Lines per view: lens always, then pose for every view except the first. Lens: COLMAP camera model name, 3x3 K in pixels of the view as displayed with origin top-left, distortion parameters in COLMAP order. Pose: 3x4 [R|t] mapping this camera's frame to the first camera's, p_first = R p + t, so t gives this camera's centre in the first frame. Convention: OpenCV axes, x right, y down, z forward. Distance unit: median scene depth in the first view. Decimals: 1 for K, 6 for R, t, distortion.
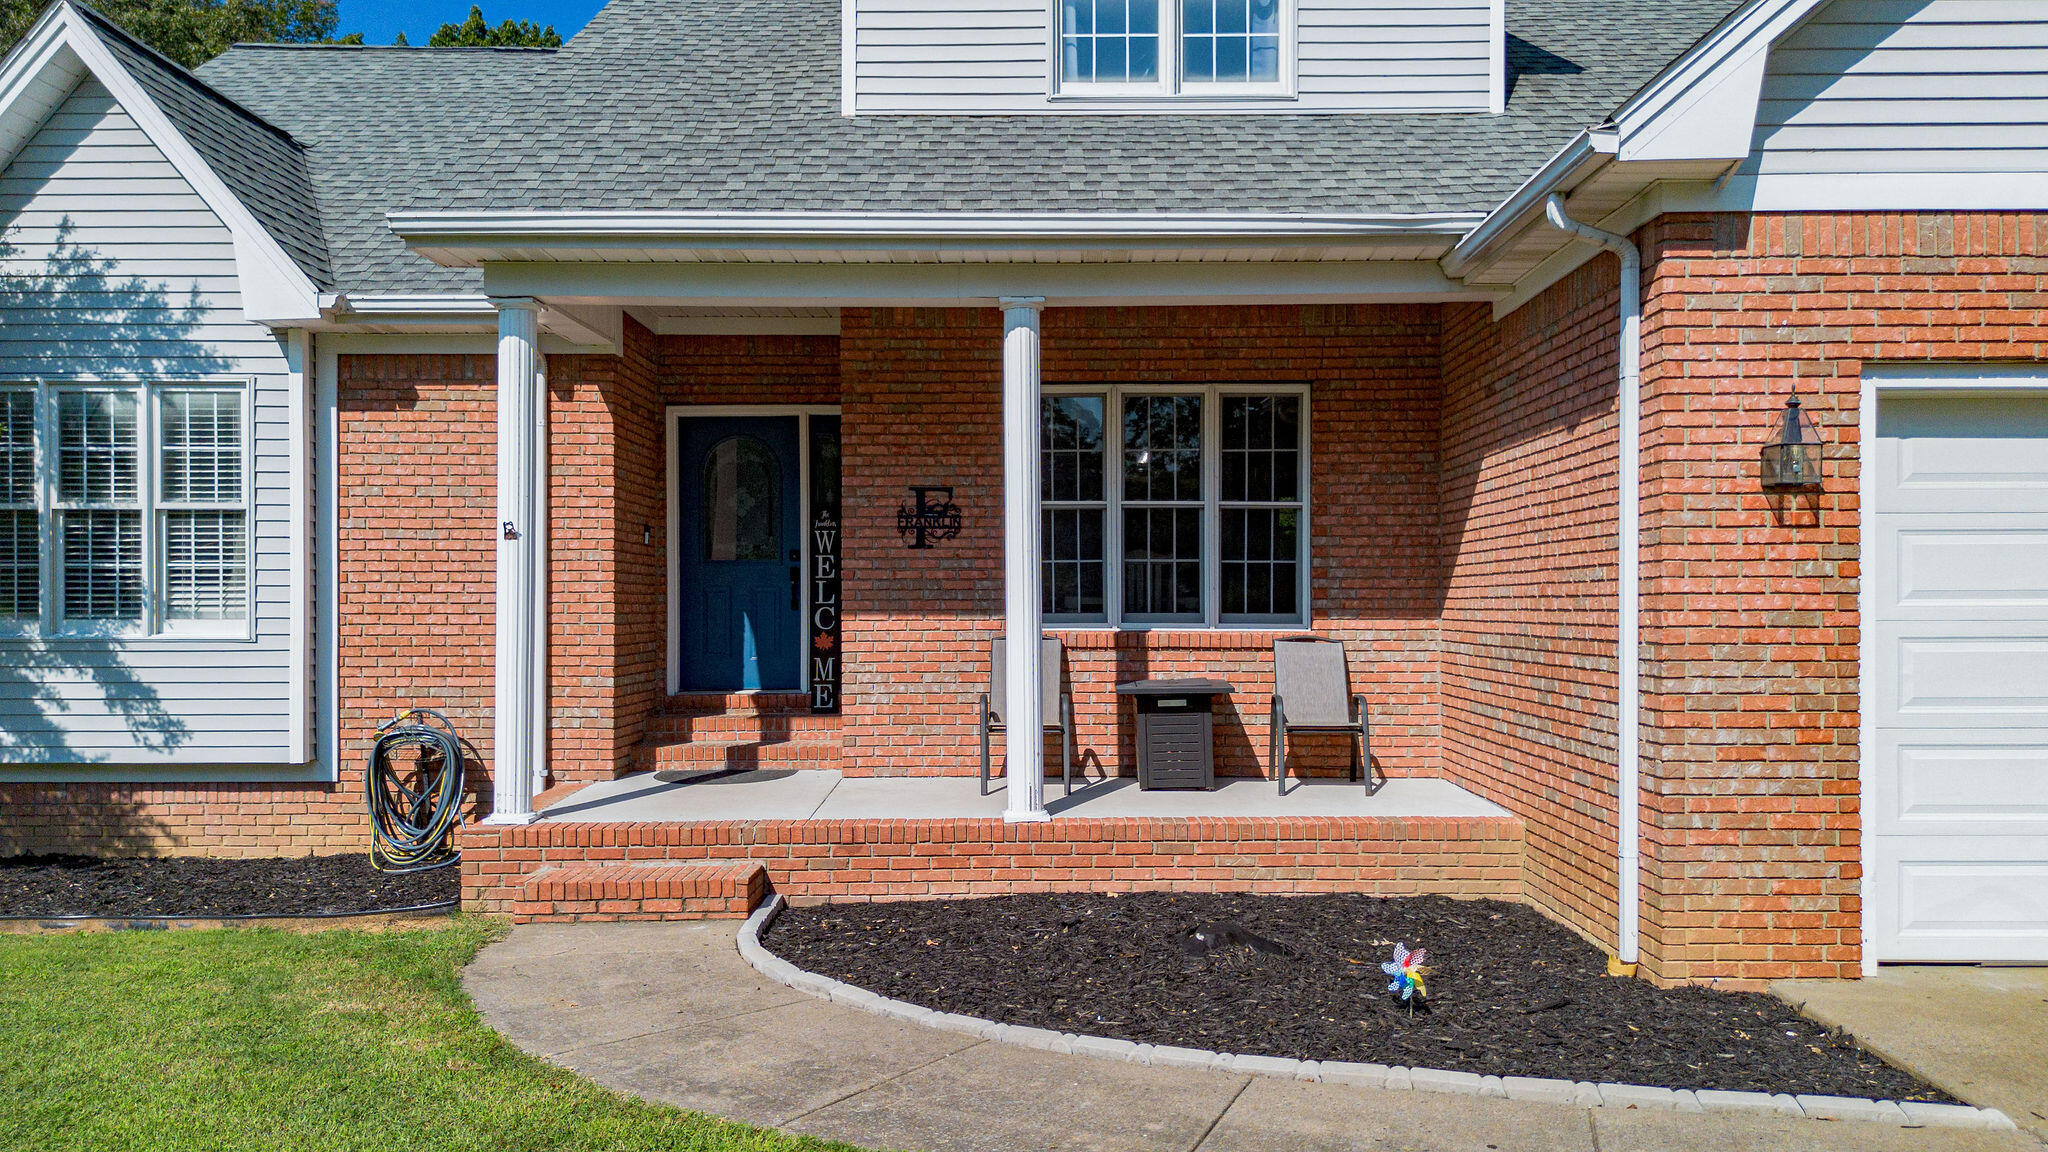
lens RADIAL K [[1519.5, 0, 1026.1], [0, 1519.5, 605.0], [0, 0, 1]] dist [0.035712, -0.001368]
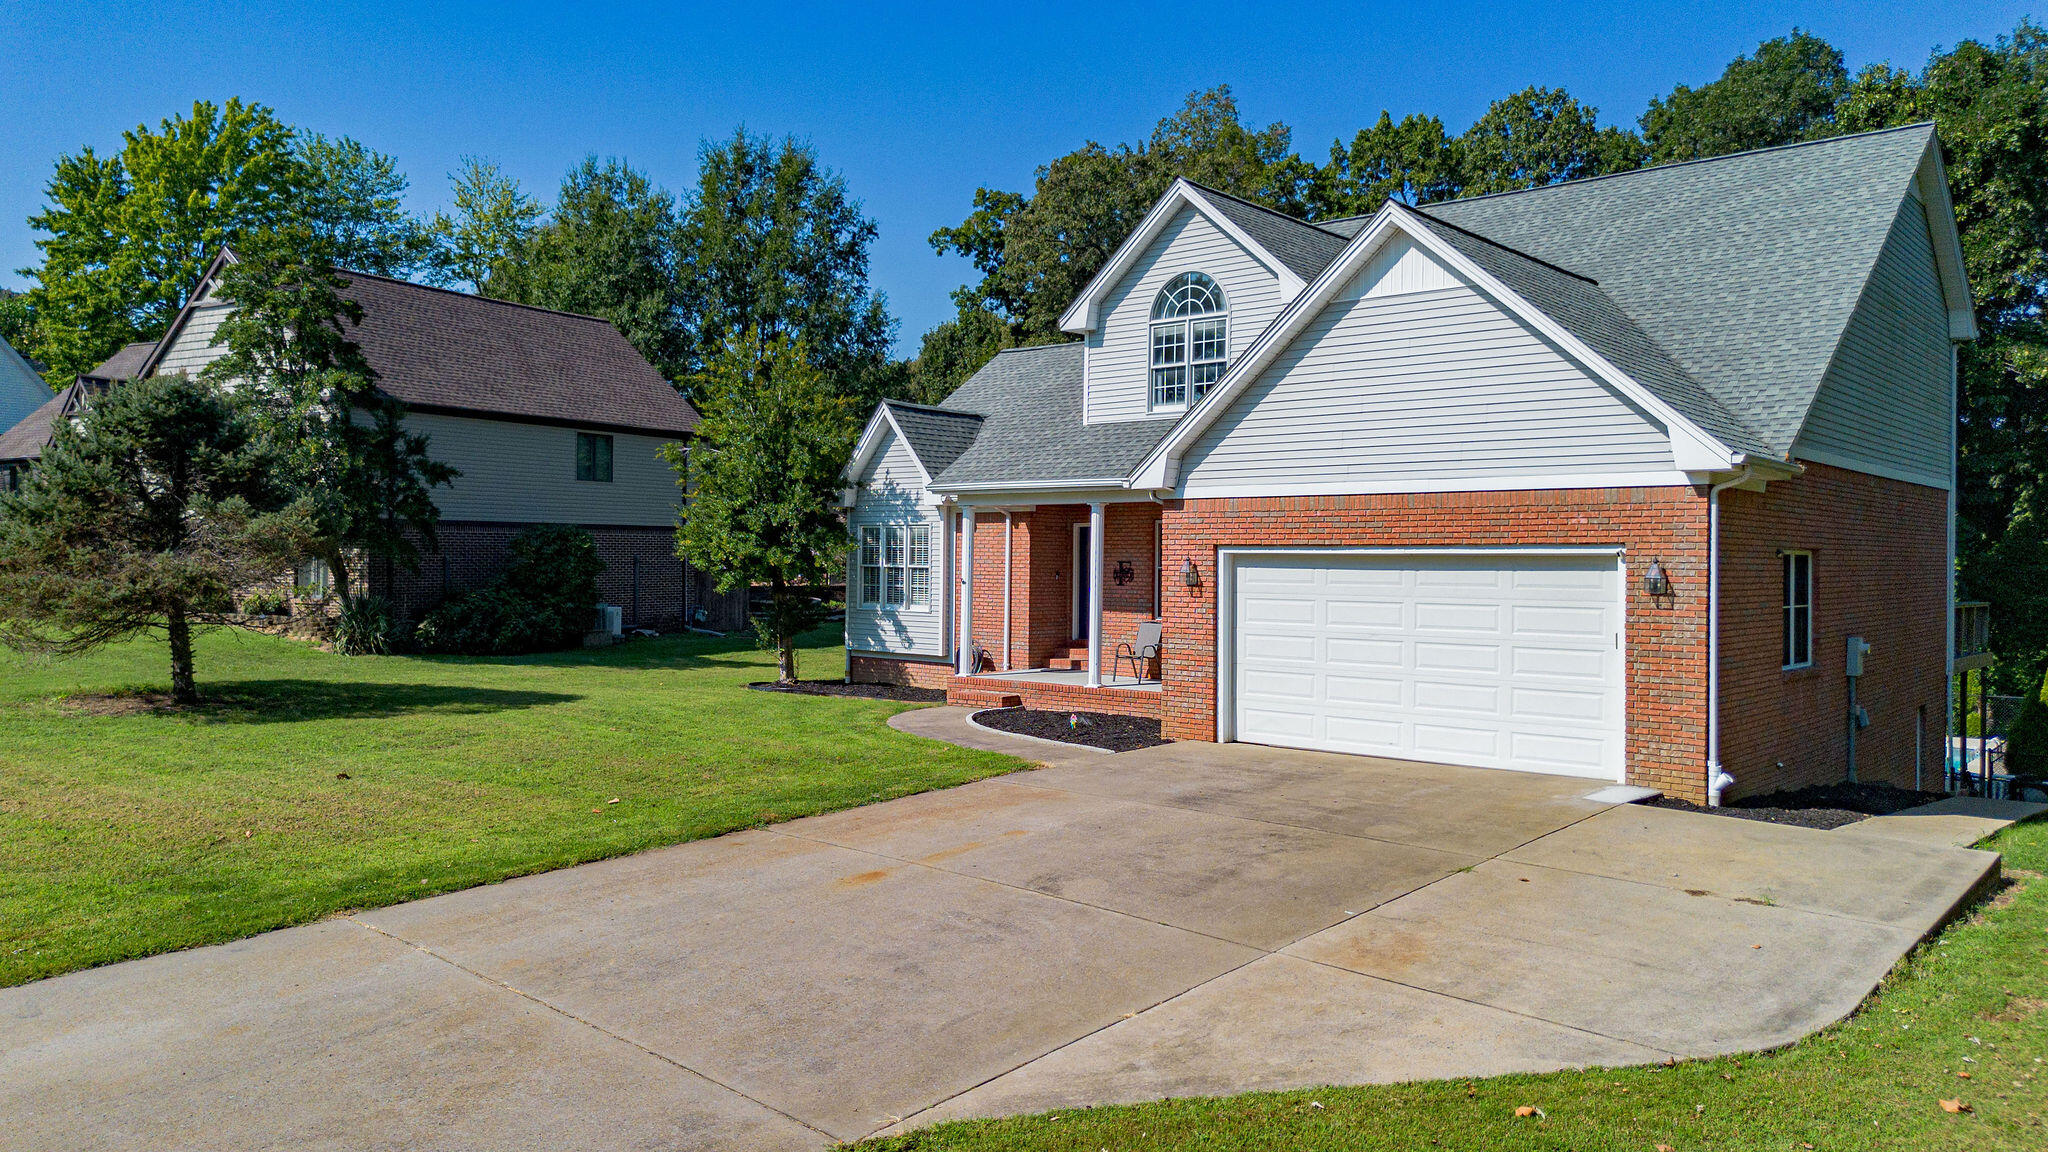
lens RADIAL K [[1437.5, 0, 1024.0], [0, 1437.5, 576.0], [0, 0, 1]] dist [0.000231, -0.000021]
pose [[0.765348, 0.016800, -0.643397, 1.371020], [-0.010825, 0.999854, 0.013230, -0.084145], [0.643526, -0.003161, 0.765418, -0.959317]]
